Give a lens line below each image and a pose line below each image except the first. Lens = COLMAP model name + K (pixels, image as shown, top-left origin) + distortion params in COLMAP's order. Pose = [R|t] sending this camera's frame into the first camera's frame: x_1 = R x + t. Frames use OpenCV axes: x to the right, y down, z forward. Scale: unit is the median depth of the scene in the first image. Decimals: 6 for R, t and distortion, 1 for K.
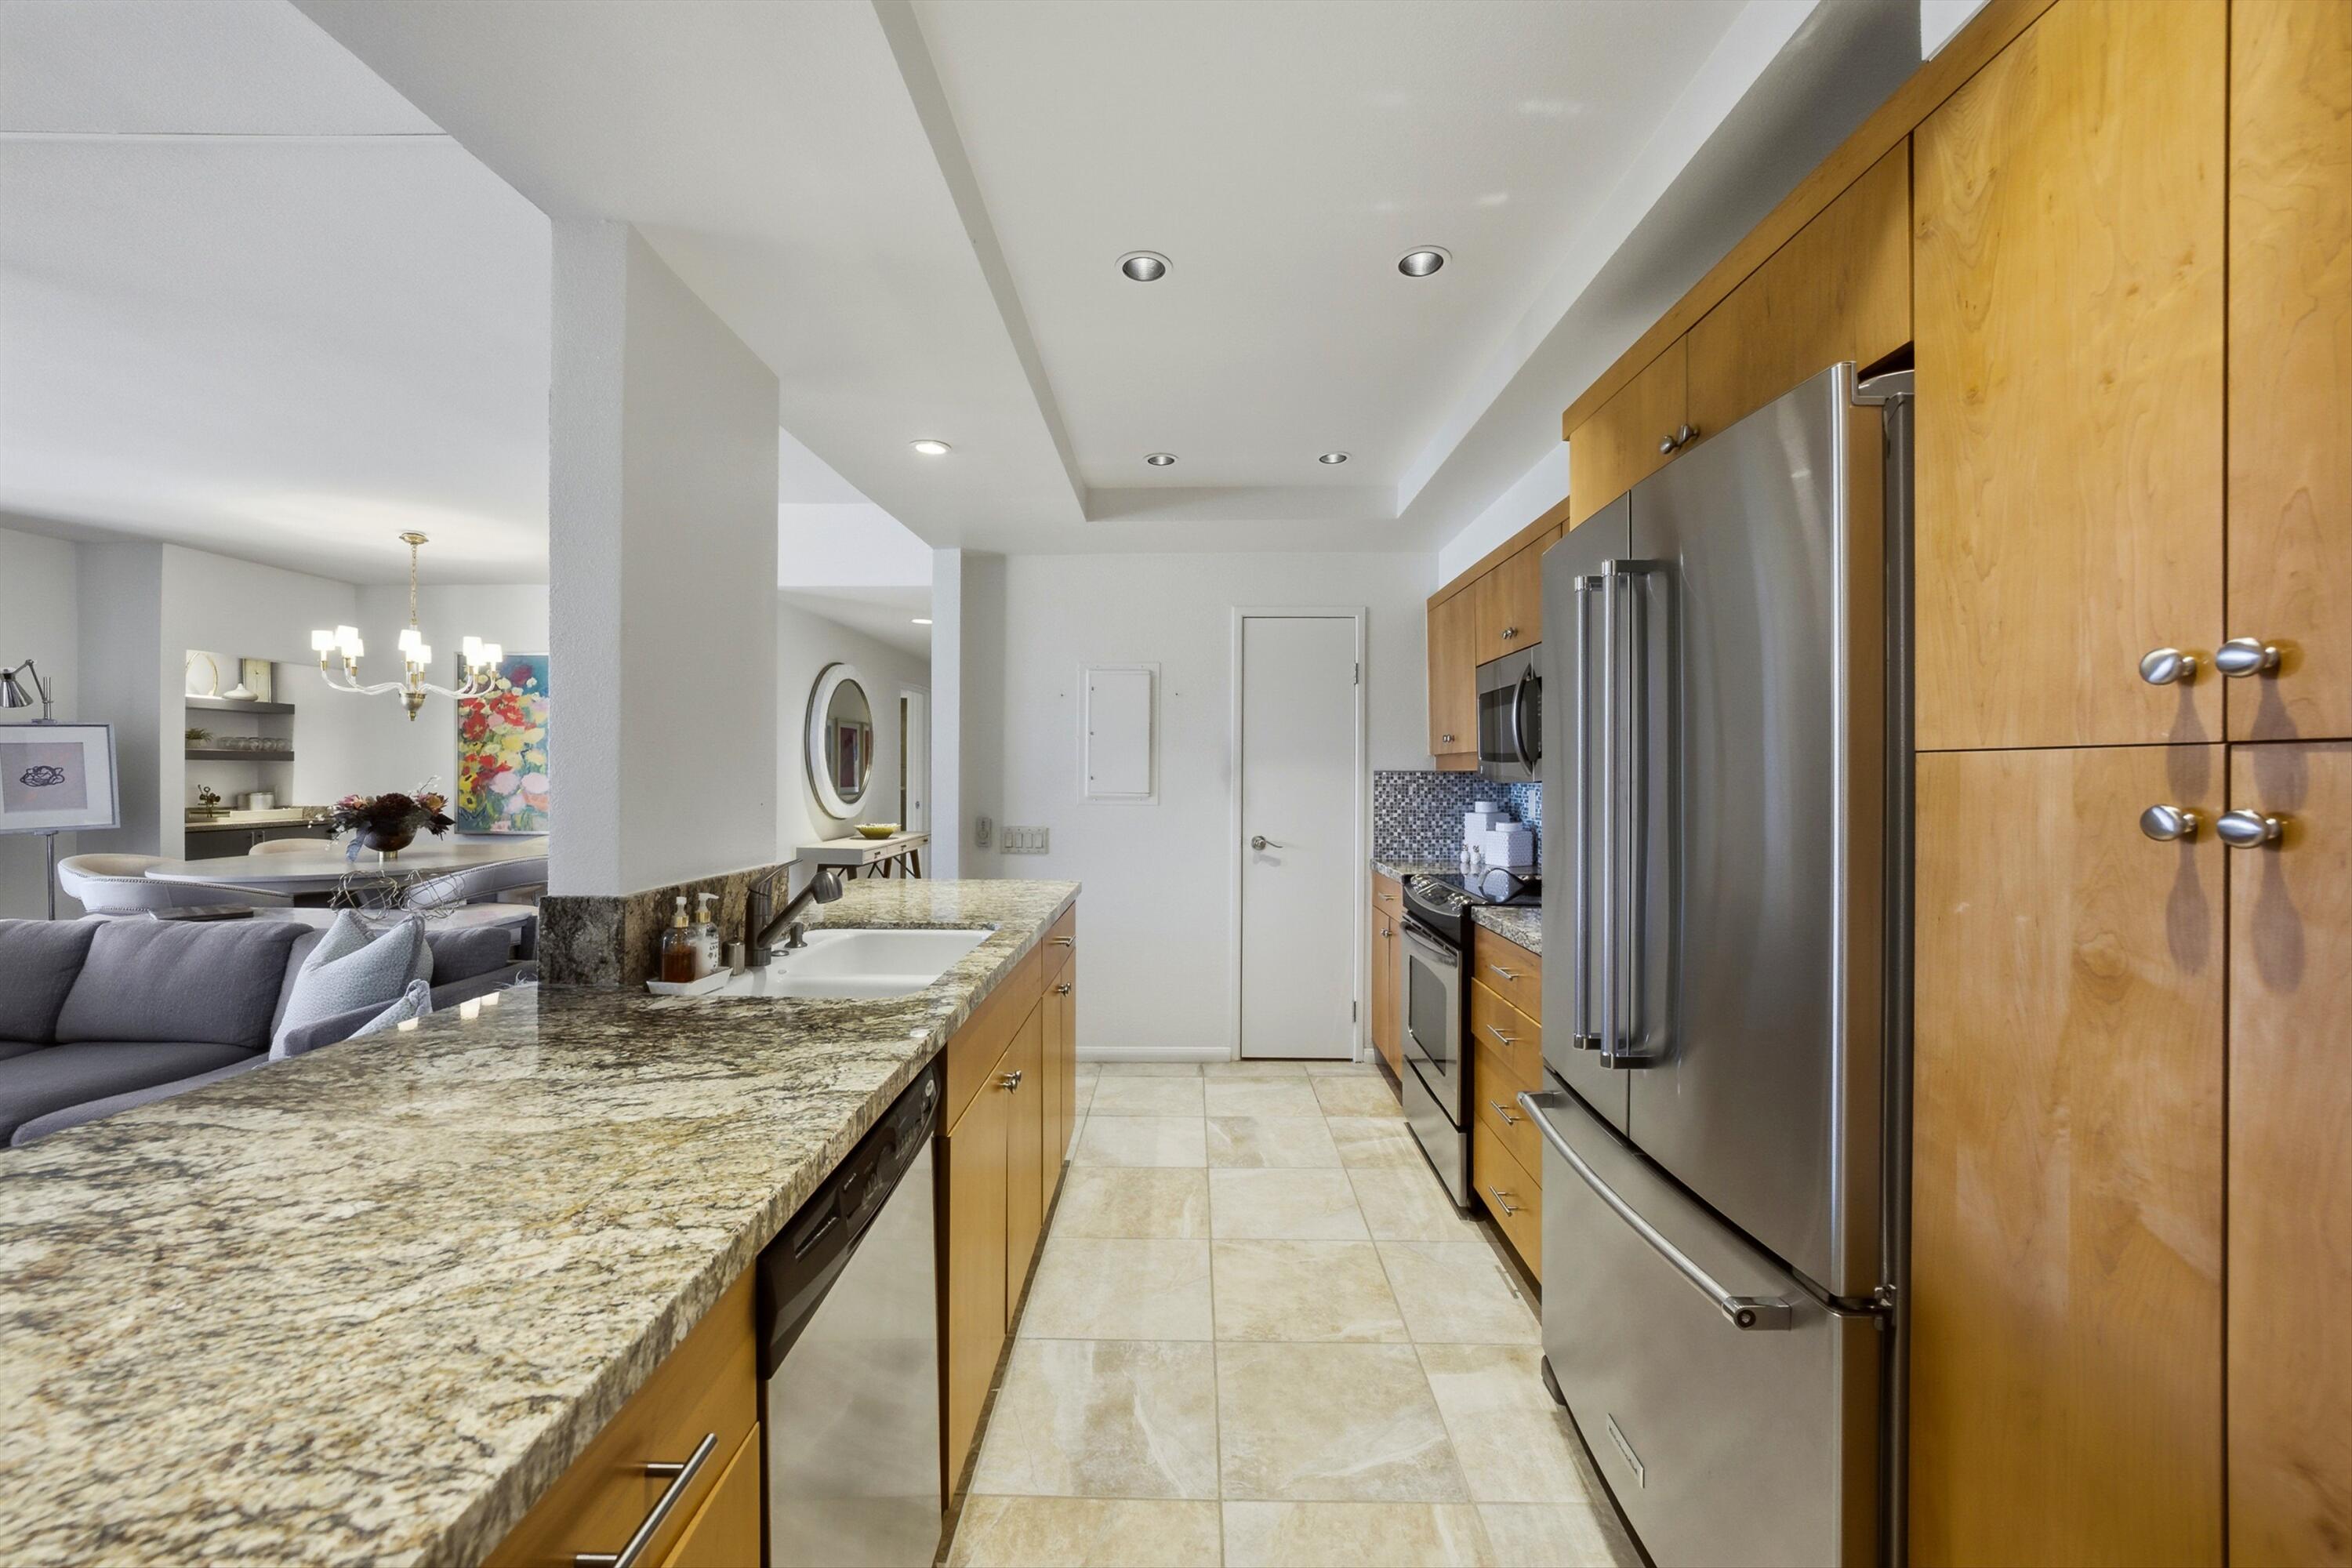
lens RADIAL K [[874.0, 0, 1189.3], [0, 874.0, 775.4], [0, 0, 1]] dist [-0.017847, 0.000293]
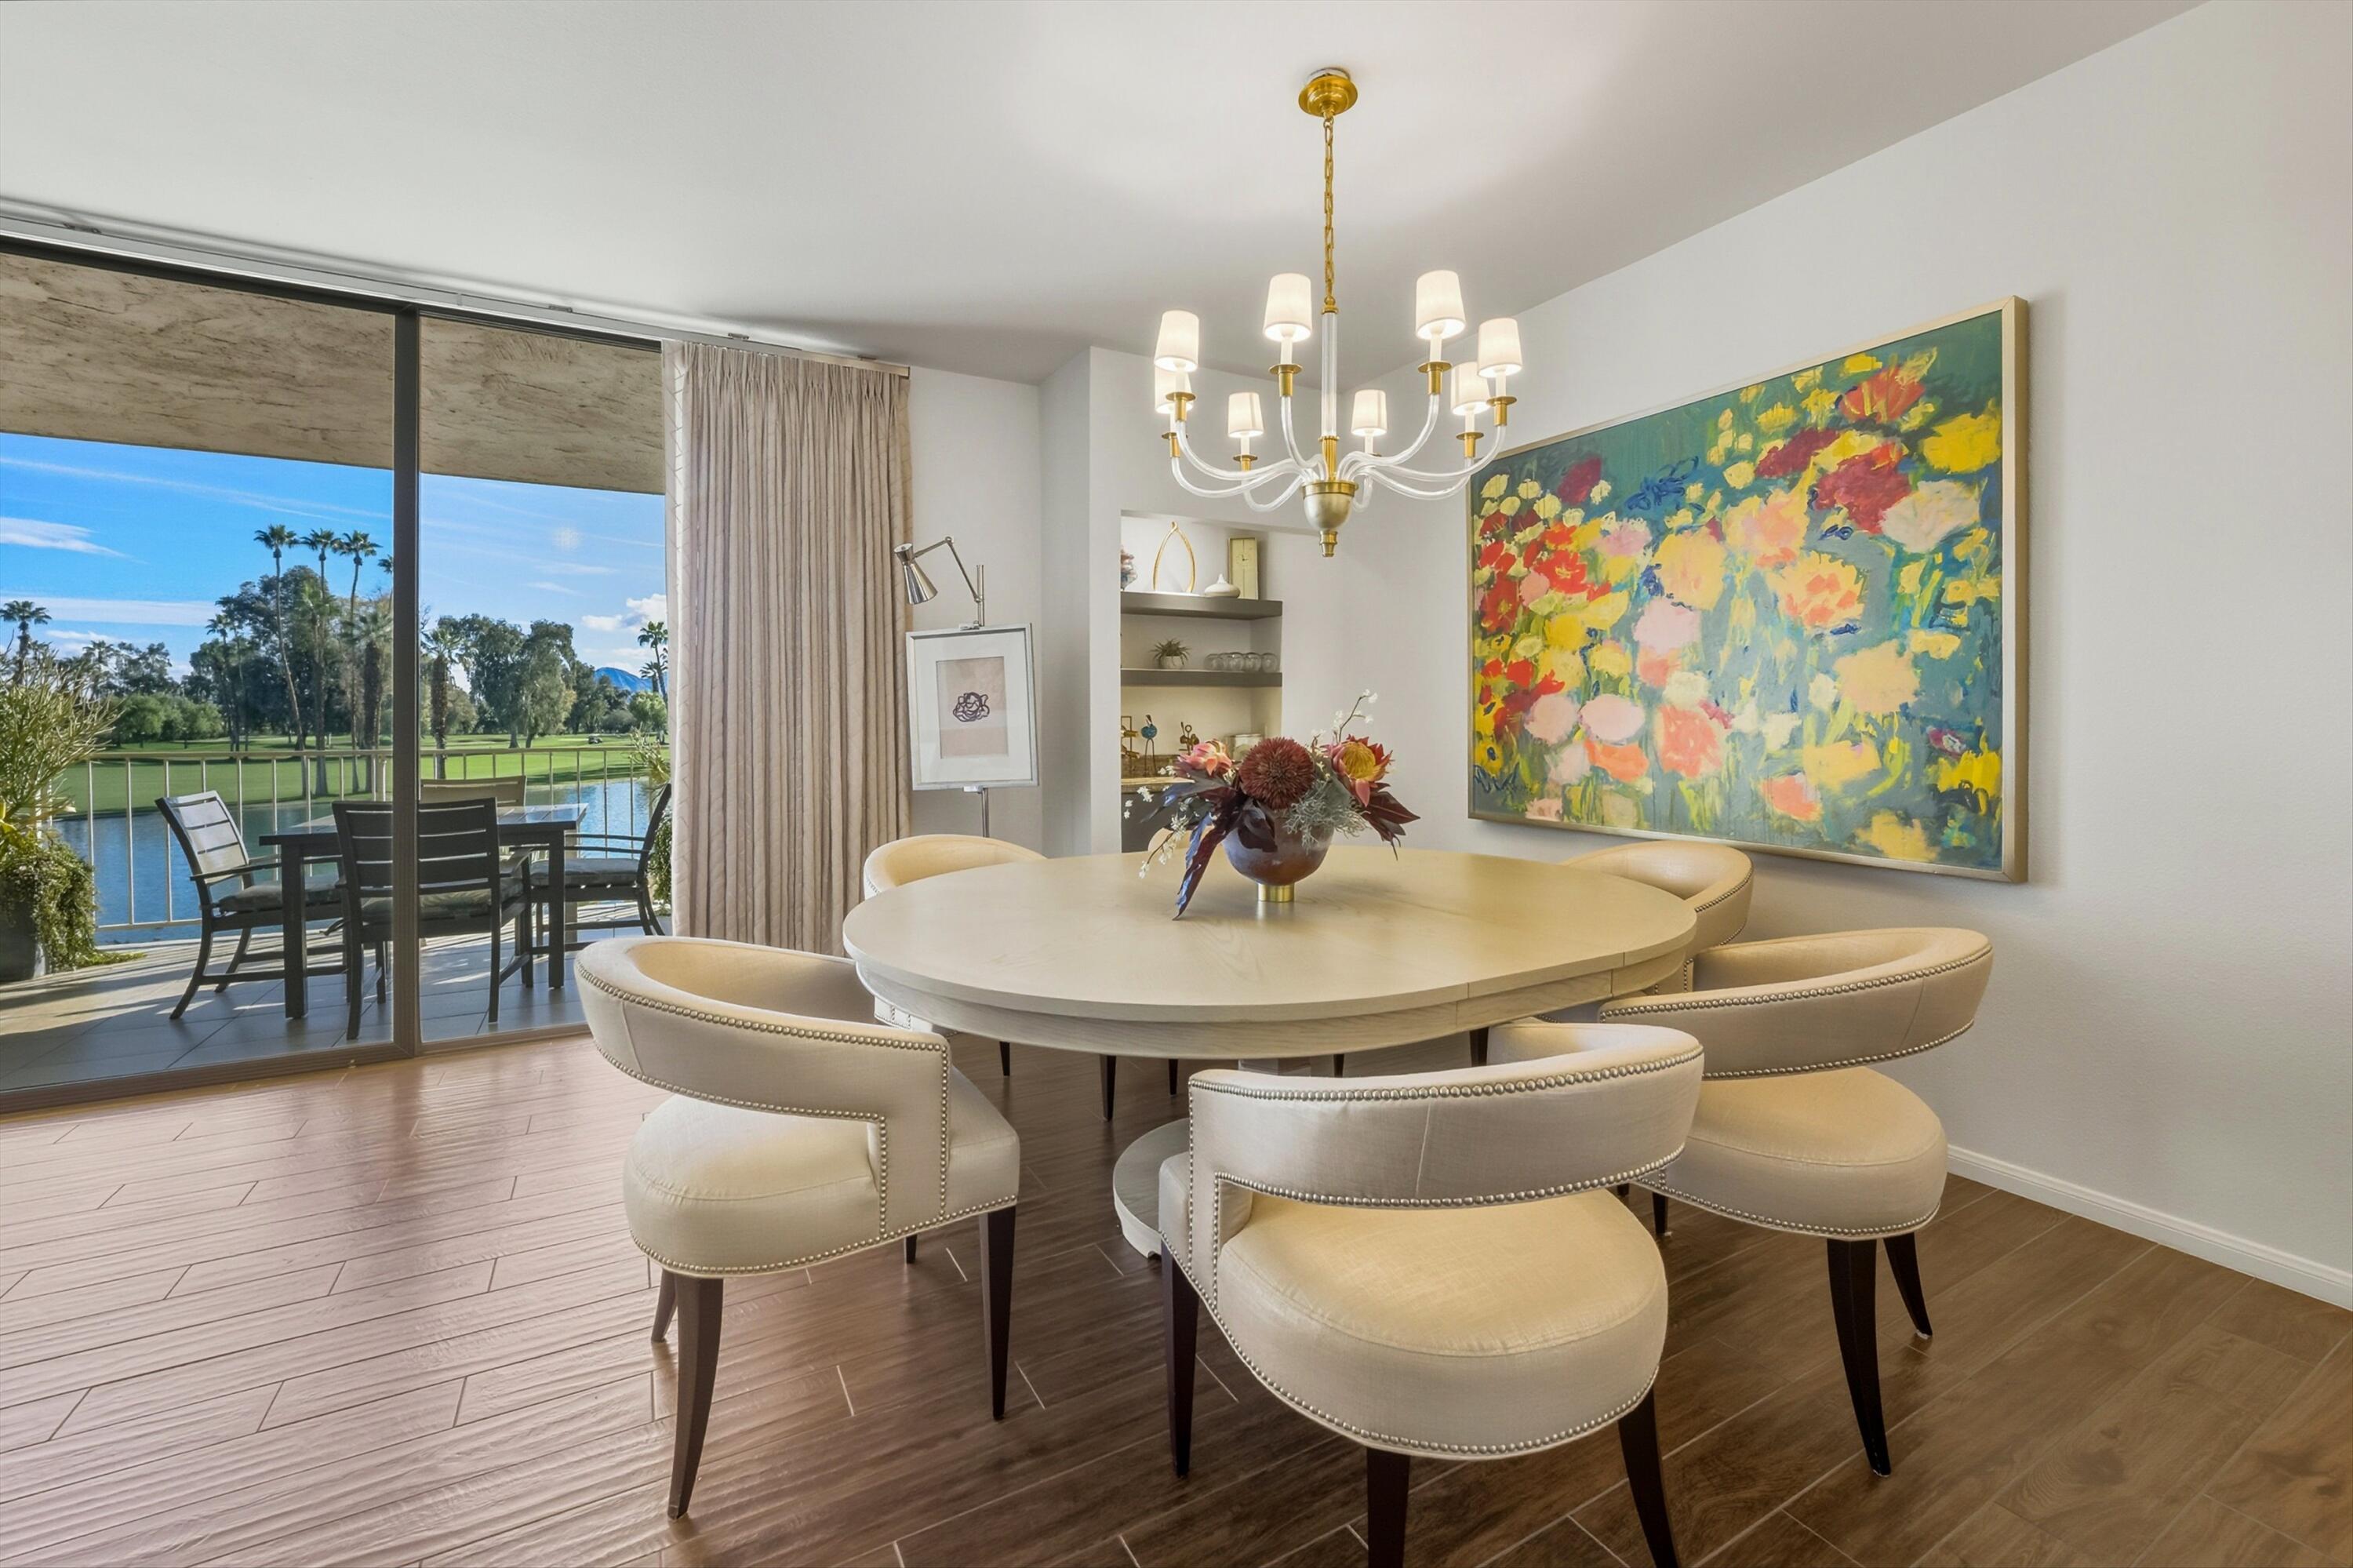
lens RADIAL K [[993.0, 0, 1151.2], [0, 993.0, 727.7], [0, 0, 1]] dist [0.000106, 0.002597]
pose [[0.471551, 0.004066, -0.881830, -0.418893], [0.004084, 0.999969, 0.006795, 0.009652], [0.881830, -0.006805, 0.471519, 0.554809]]
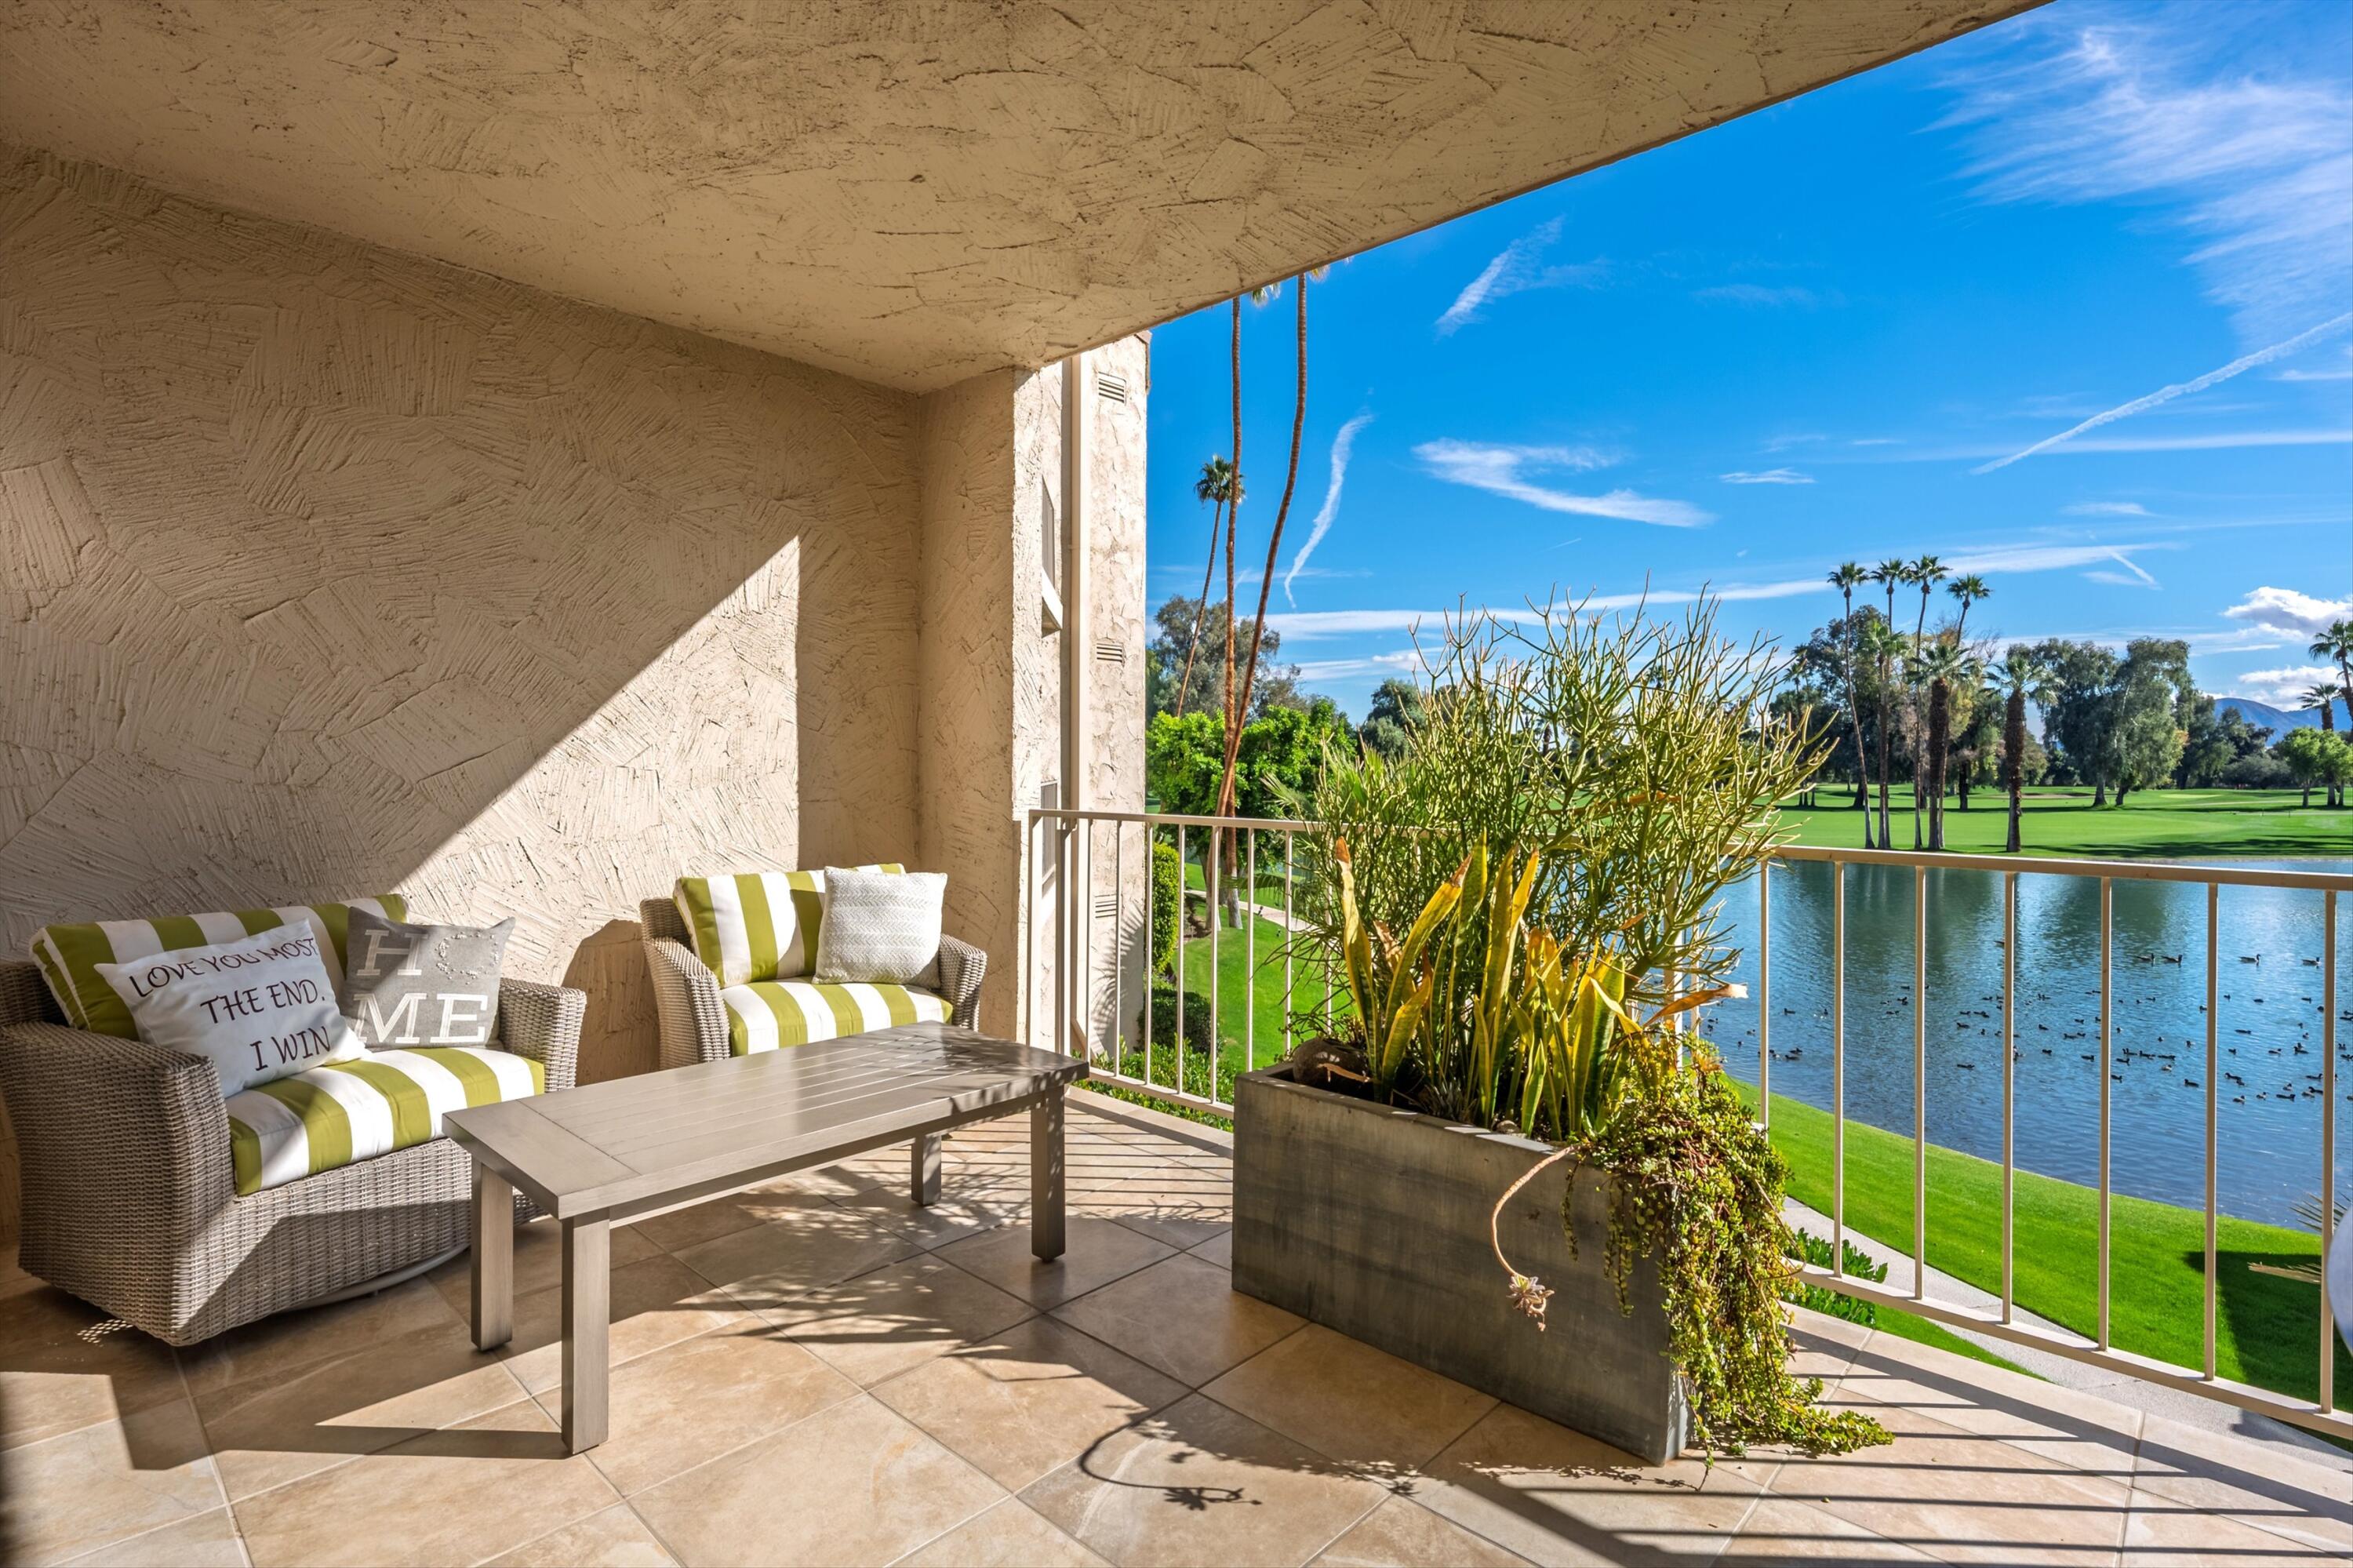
lens RADIAL K [[1151.1, 0, 1179.3], [0, 1151.1, 777.3], [0, 0, 1]] dist [0.003322, 0.000499]
pose [[-0.680249, 0.001807, -0.732979, -1.092651], [-0.007081, 0.999934, 0.009037, 0.007110], [0.732947, 0.011337, -0.680192, 0.304476]]
